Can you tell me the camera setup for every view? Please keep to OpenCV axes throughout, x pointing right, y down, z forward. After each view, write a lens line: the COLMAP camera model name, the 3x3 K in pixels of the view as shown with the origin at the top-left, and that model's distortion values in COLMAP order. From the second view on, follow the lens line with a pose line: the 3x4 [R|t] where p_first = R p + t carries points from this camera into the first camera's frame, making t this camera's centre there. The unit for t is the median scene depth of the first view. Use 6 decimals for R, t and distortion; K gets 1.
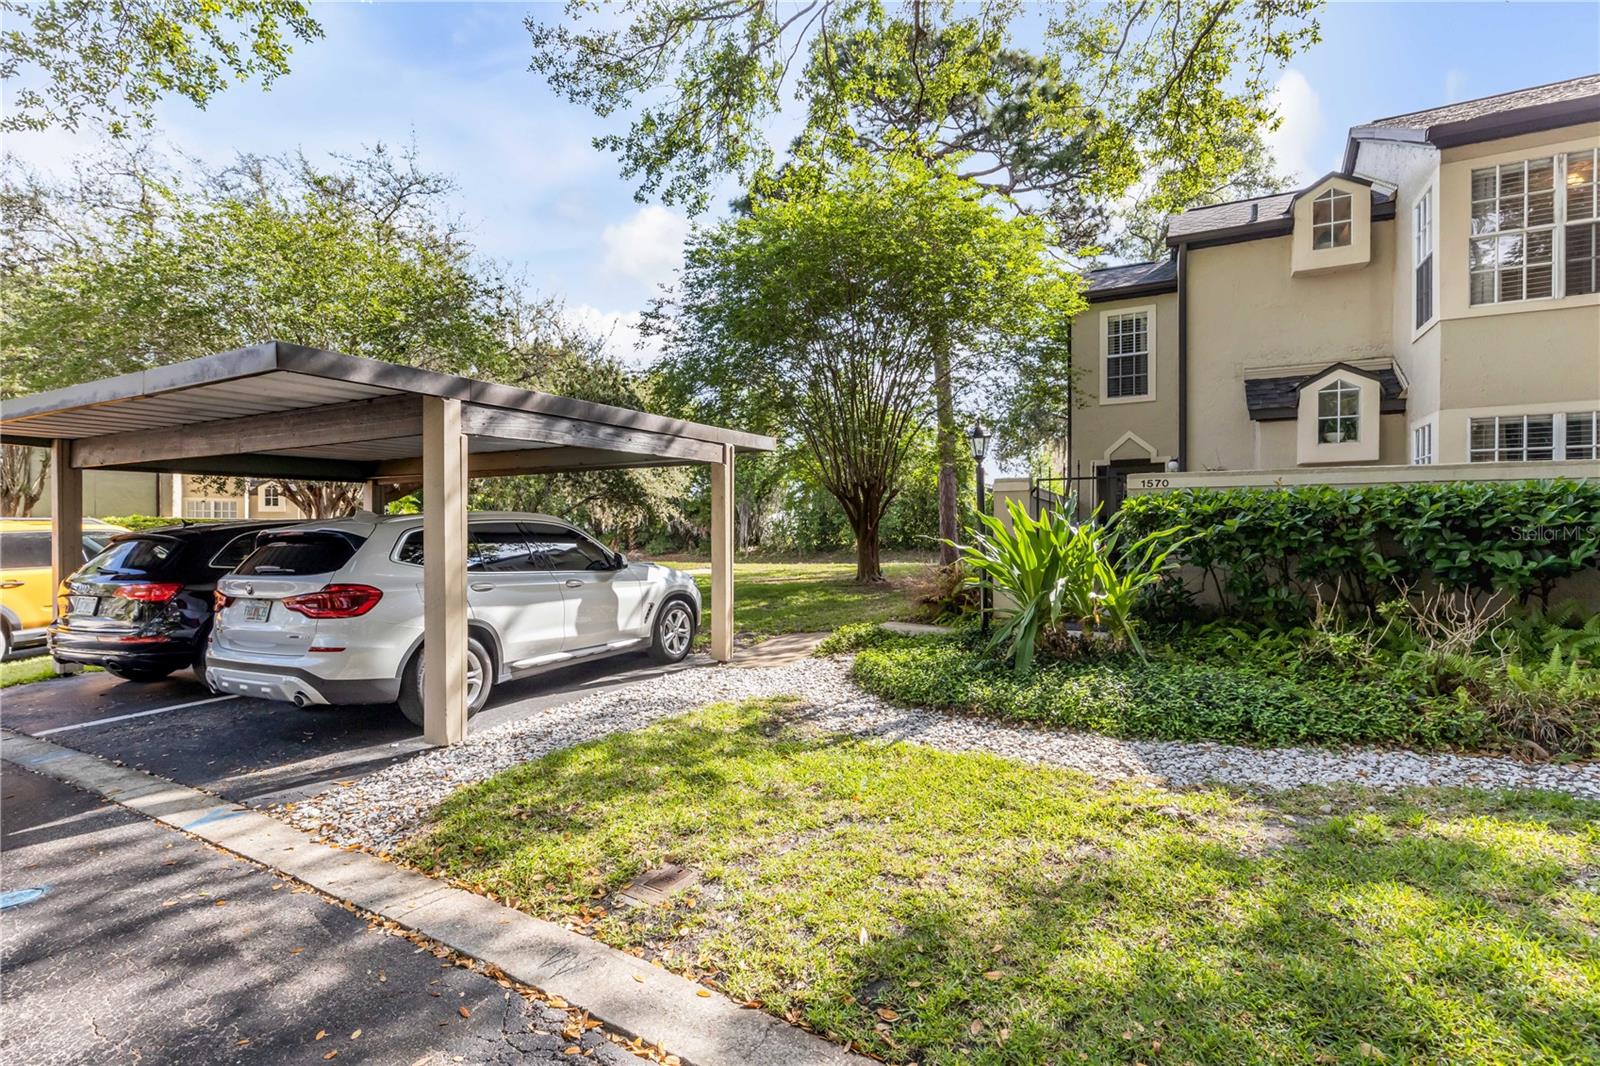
lens RADIAL K [[726.0, 0, 799.0], [0, 726.0, 534.6], [0, 0, 1]] dist [0.003148, -0.002248]
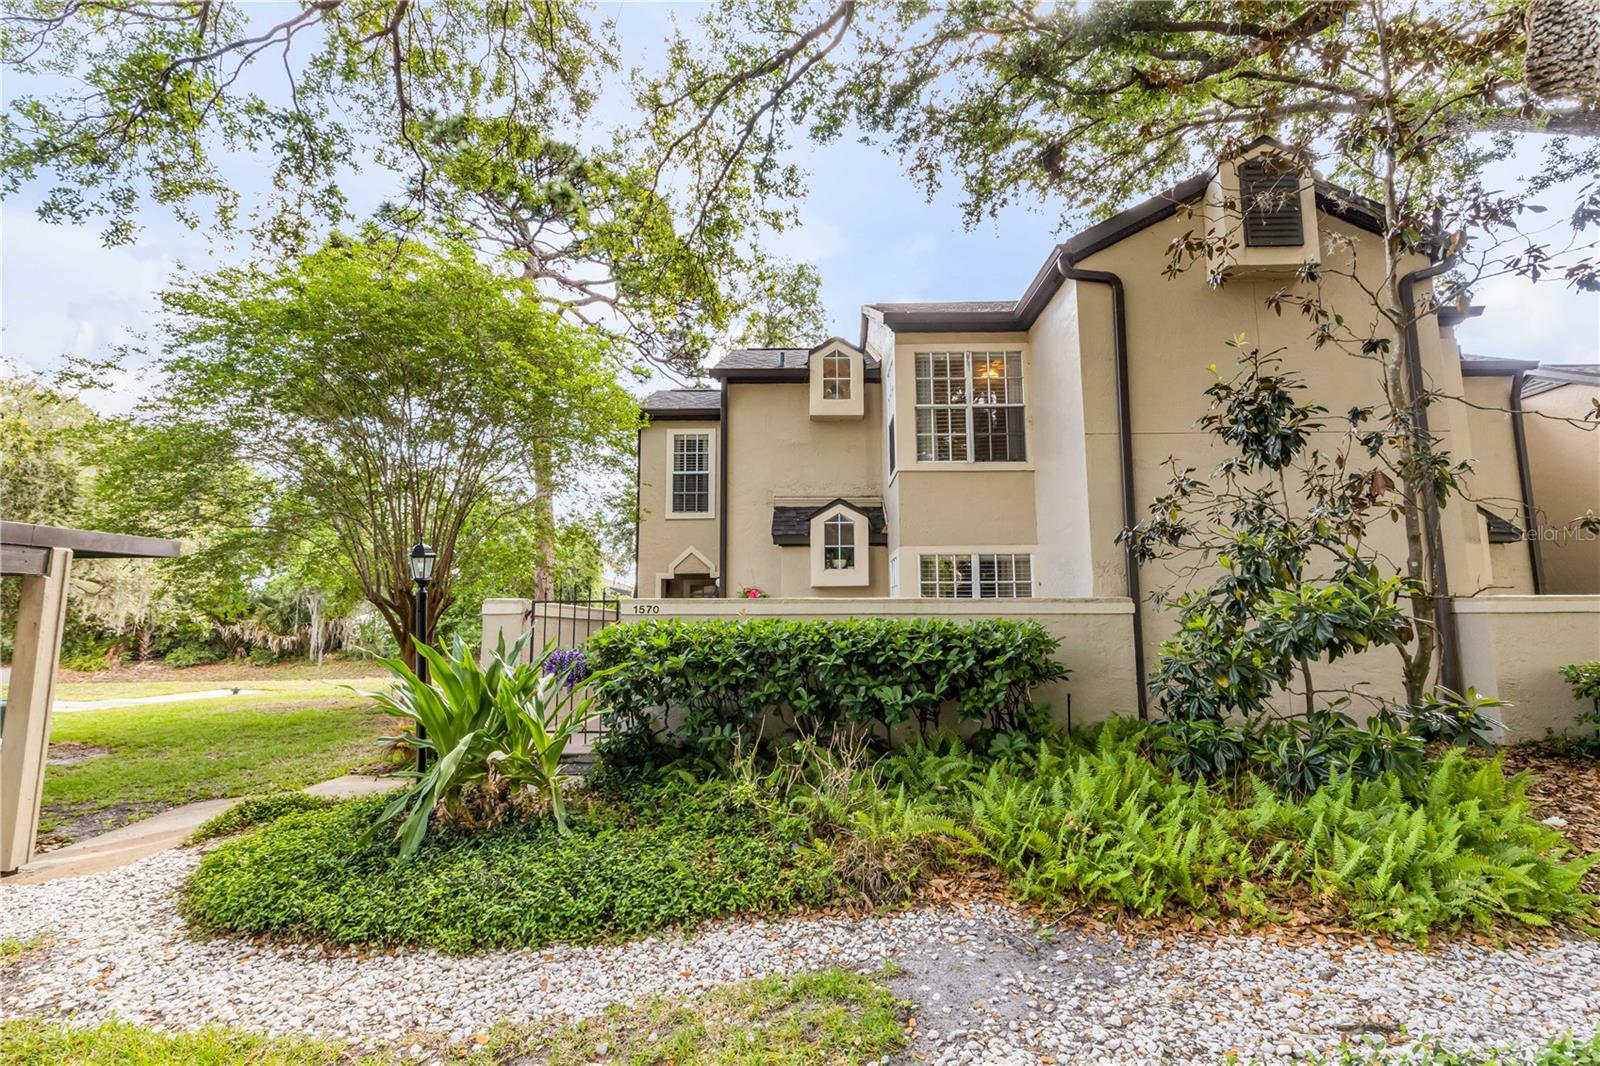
lens RADIAL K [[726.0, 0, 800.9], [0, 726.0, 531.5], [0, 0, 1]] dist [0.003148, -0.002248]
pose [[0.893211, 0.055407, 0.446211, 0.189206], [0.006203, 0.990766, -0.135442, -0.032775], [-0.449595, 0.123746, 0.884619, 0.034406]]
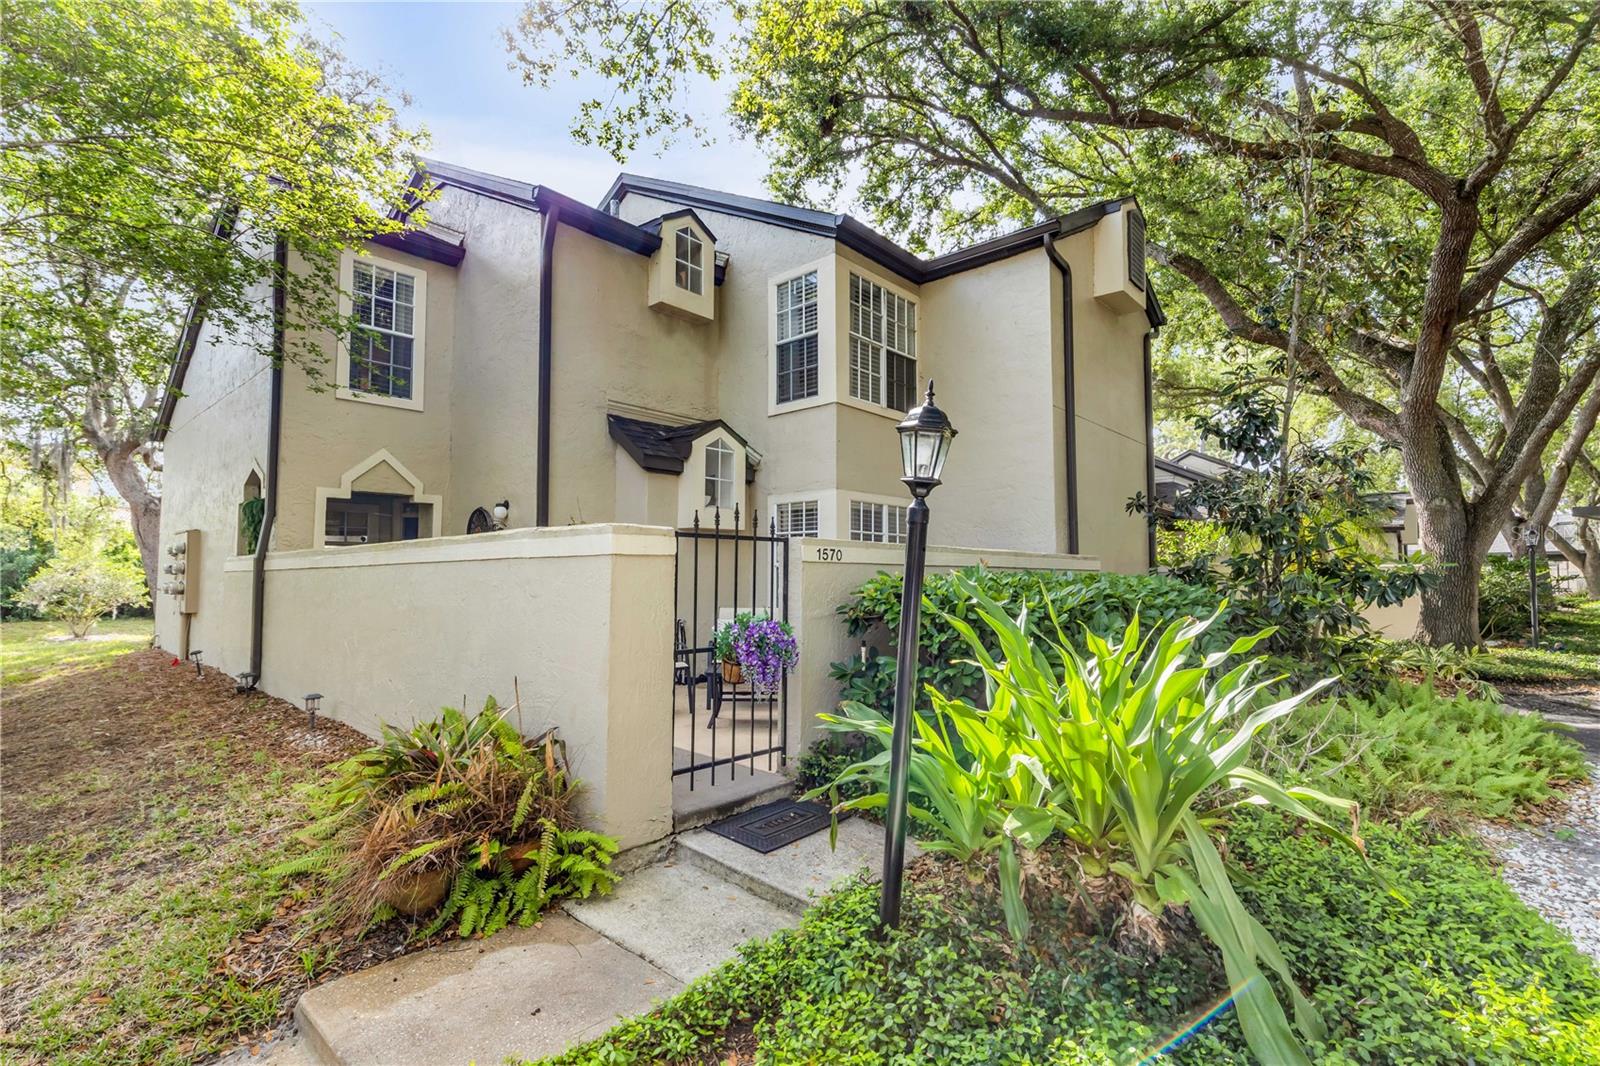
lens RADIAL K [[688.3, 0, 797.1], [0, 688.3, 544.6], [0, 0, 1]] dist [0.002514, 0.000039]
pose [[0.235829, 0.041573, 0.970905, -0.058053], [0.005542, 0.999011, -0.044122, -0.042657], [-0.971779, 0.015786, 0.235366, 0.709470]]
